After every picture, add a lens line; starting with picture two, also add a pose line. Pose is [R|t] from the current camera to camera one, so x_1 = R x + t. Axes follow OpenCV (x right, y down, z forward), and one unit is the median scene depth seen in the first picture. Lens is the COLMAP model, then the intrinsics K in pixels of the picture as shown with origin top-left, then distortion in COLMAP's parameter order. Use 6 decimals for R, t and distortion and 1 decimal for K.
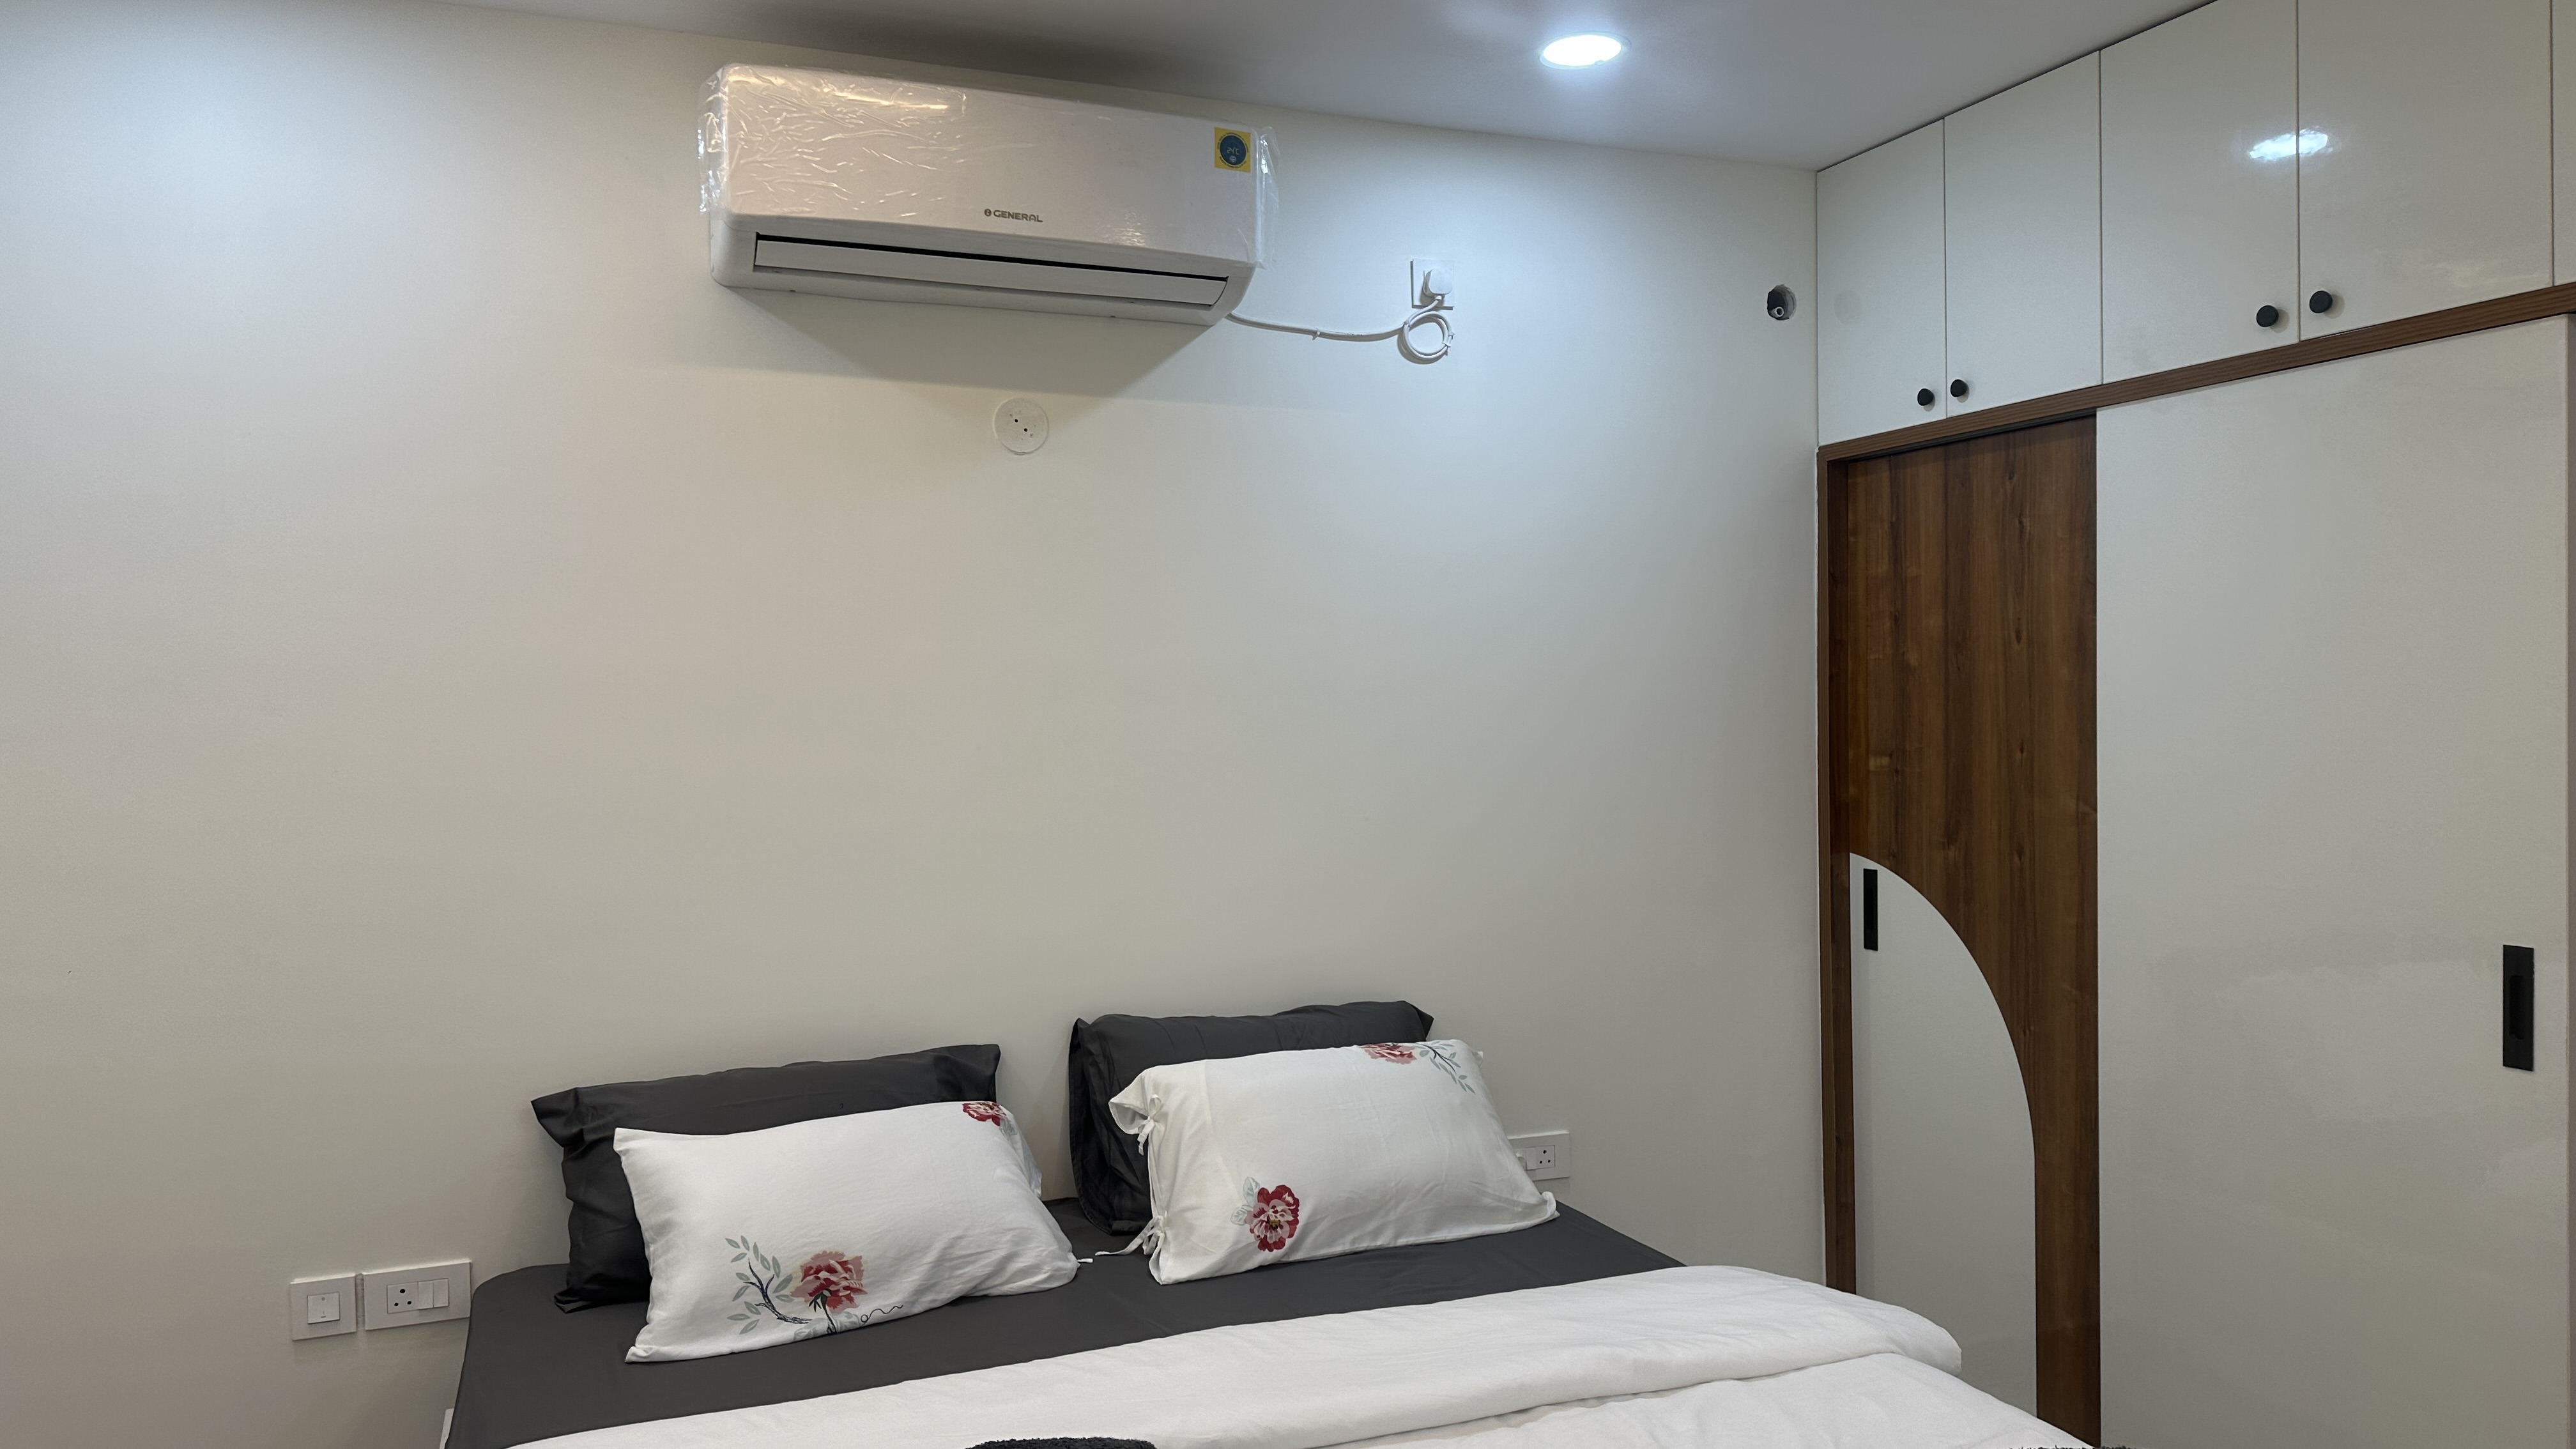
lens RADIAL K [[1793.4, 0, 1291.4], [0, 1793.4, 726.5], [0, 0, 1]] dist [0.100700, -0.131590]
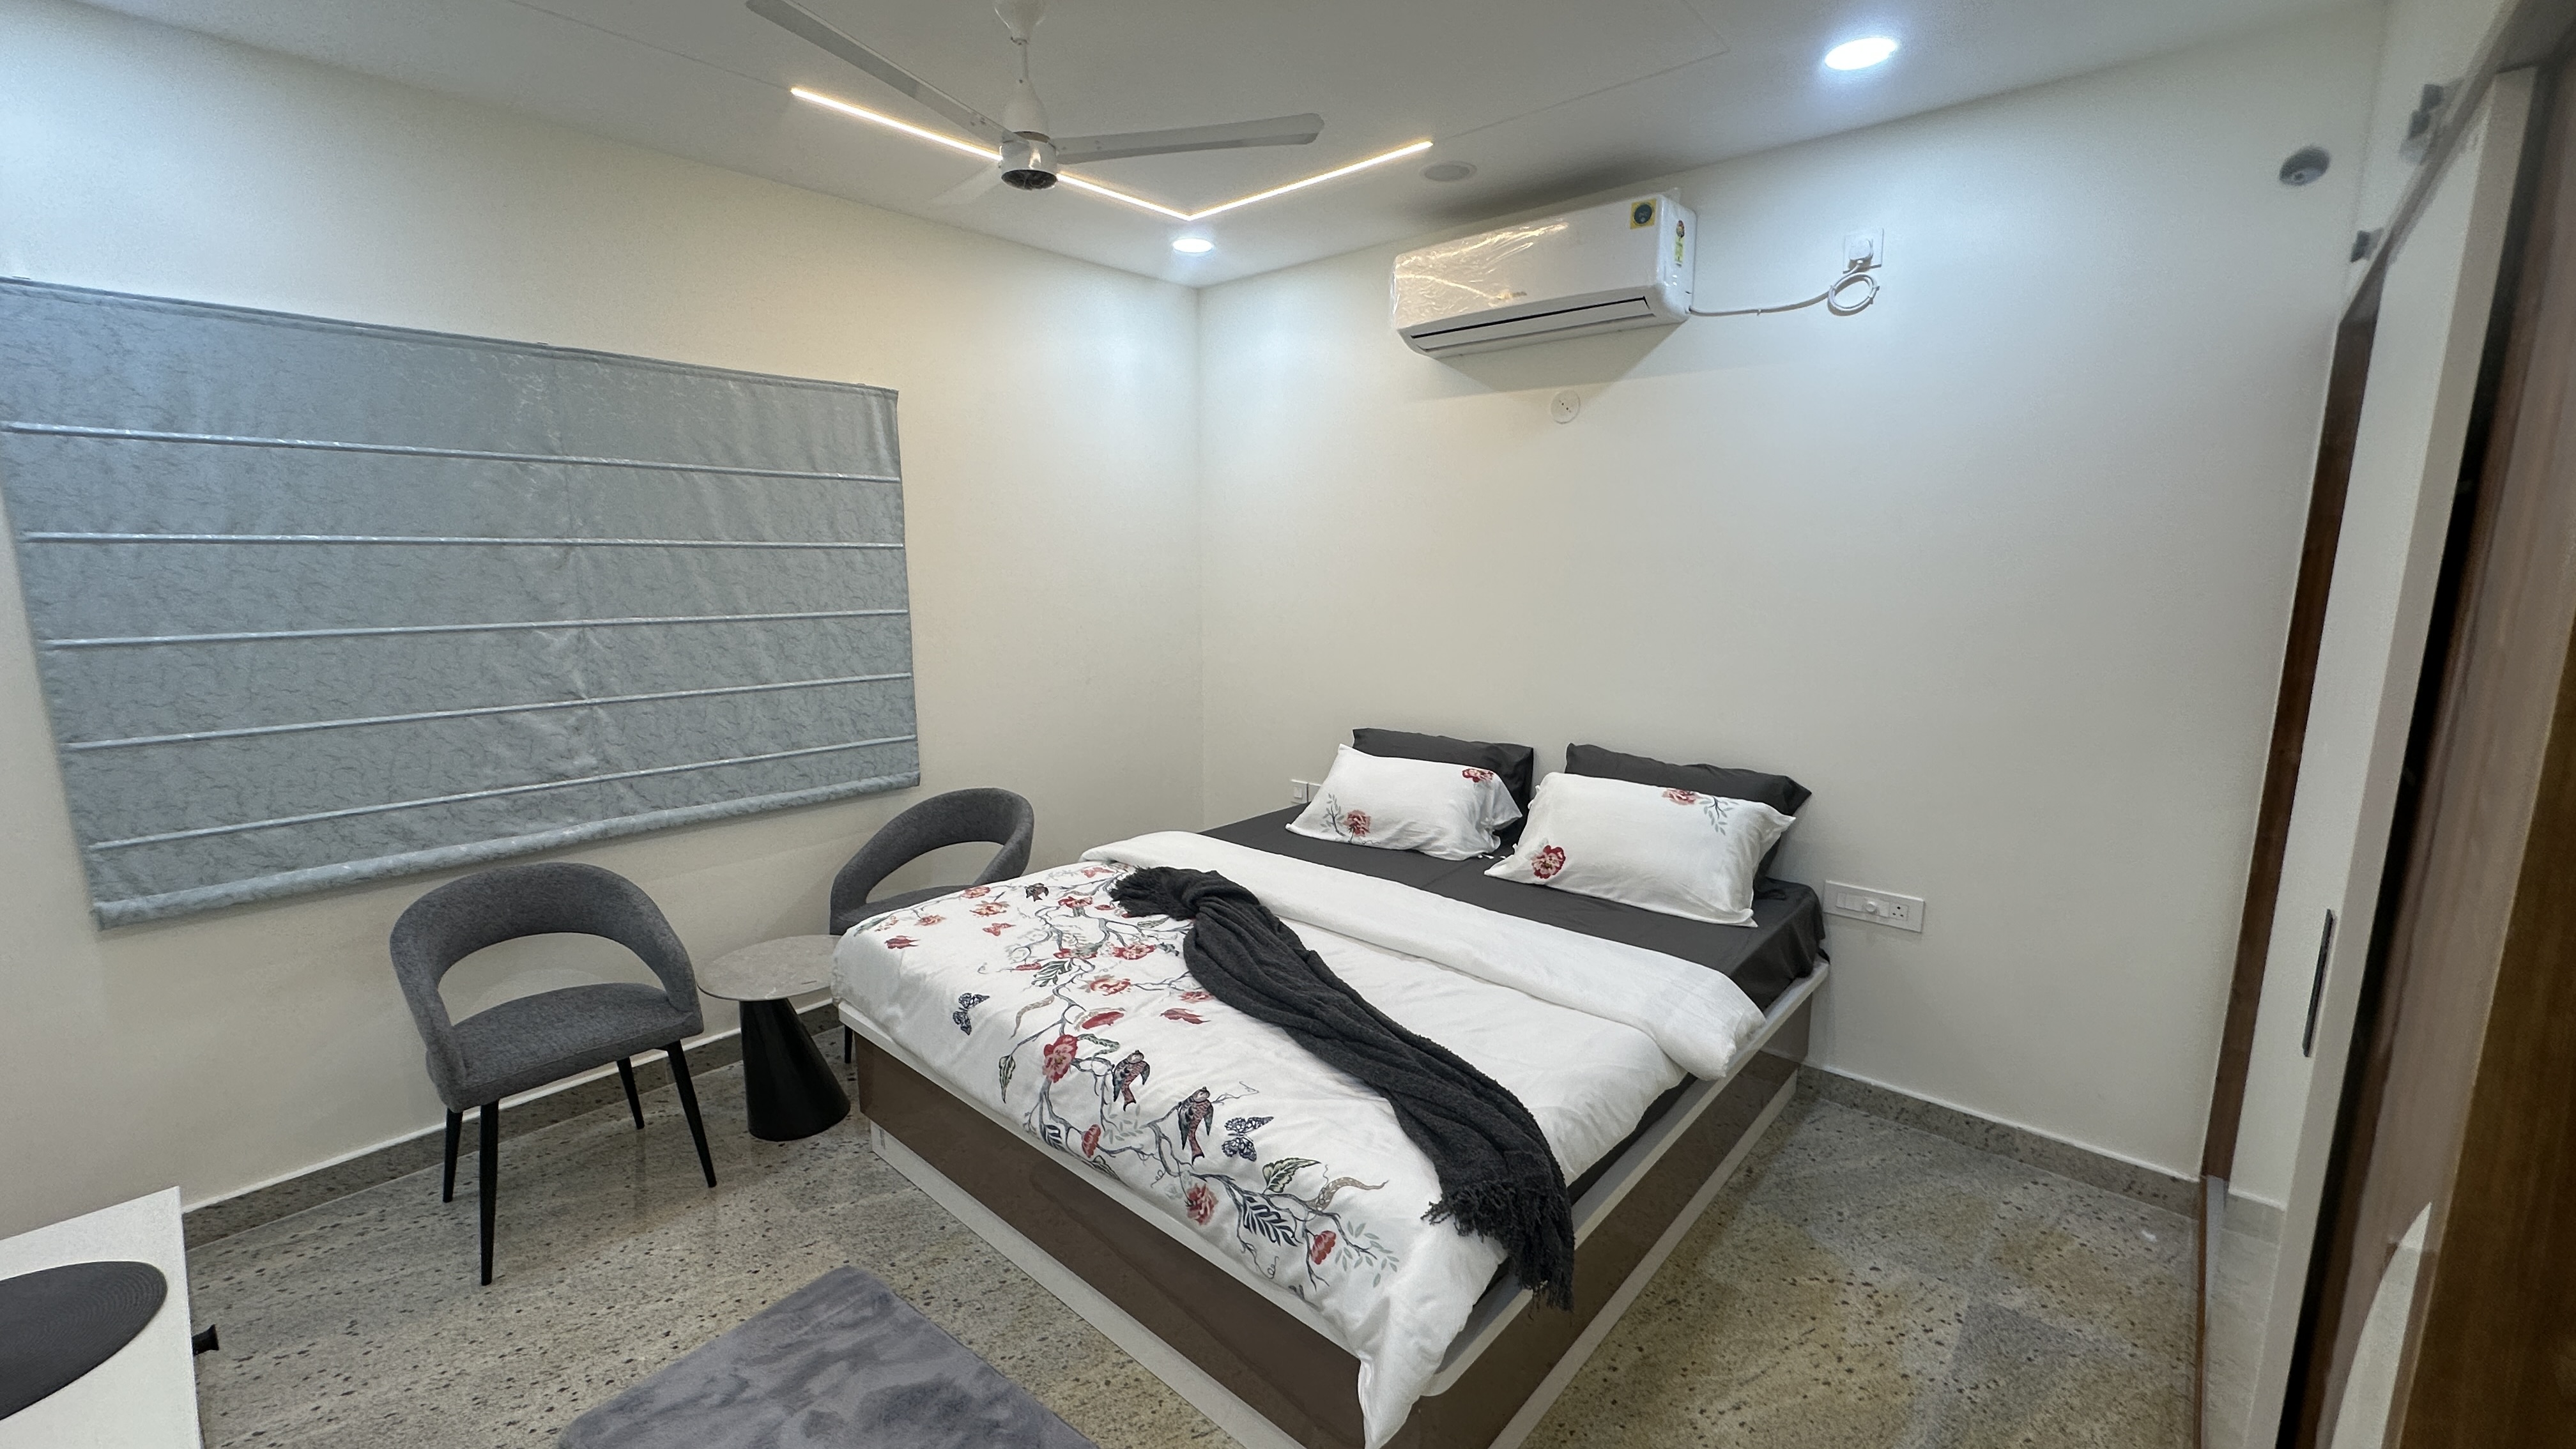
lens RADIAL K [[1032.1, 0, 1278.9], [0, 1032.1, 722.0], [0, 0, 1]] dist [0.005857, -0.000709]
pose [[0.443565, 0.158377, -0.882137, 0.730671], [-0.012957, 0.985293, 0.170382, -0.034570], [0.896148, -0.064145, 0.439094, 0.310099]]
